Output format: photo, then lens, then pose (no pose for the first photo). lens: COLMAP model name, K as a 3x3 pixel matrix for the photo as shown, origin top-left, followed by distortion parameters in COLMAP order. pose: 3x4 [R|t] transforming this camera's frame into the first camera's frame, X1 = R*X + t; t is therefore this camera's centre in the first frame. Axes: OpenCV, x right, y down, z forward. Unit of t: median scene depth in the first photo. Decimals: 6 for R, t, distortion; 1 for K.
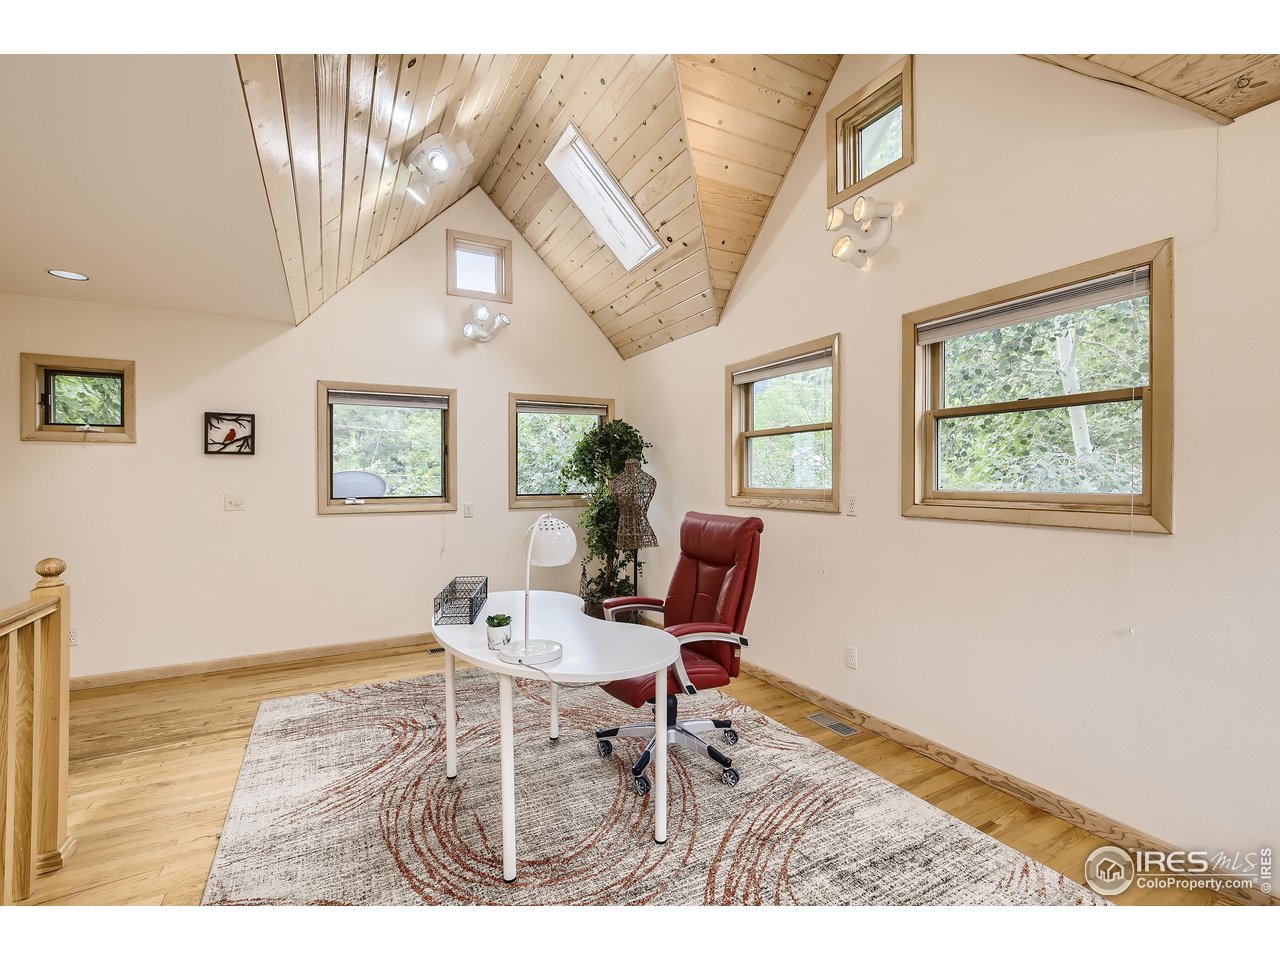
lens RADIAL K [[584.5, 0, 637.6], [0, 584.5, 478.8], [0, 0, 1]] dist [0.001831, 0.000449]
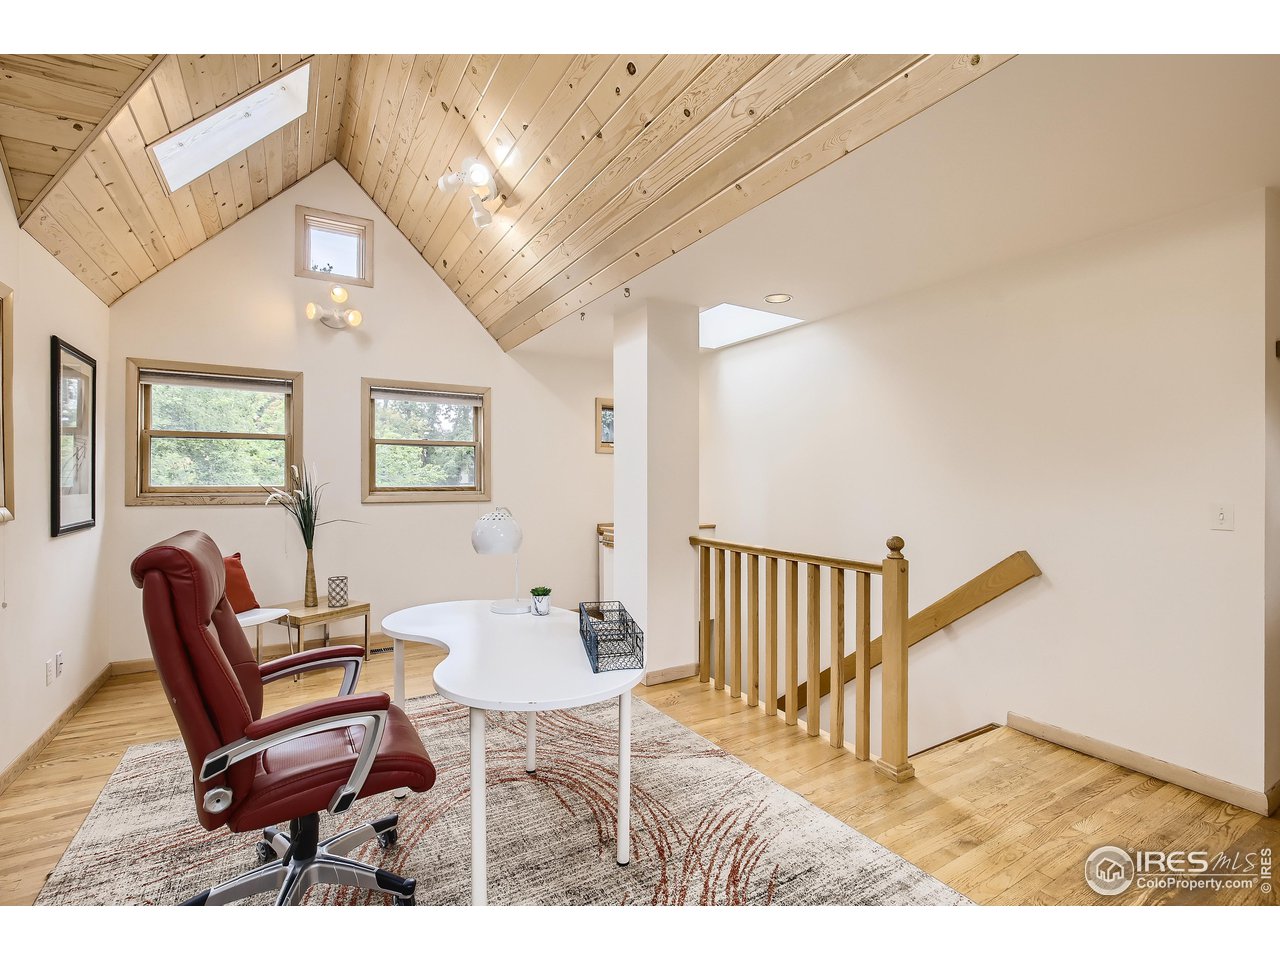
lens RADIAL K [[584.5, 0, 641.3], [0, 584.5, 478.6], [0, 0, 1]] dist [0.001831, 0.000449]
pose [[-0.998547, 0.004137, -0.053731, -0.335943], [0.004147, 0.999991, -0.000066, 0.005794], [0.053730, -0.000288, -0.998555, 1.966366]]
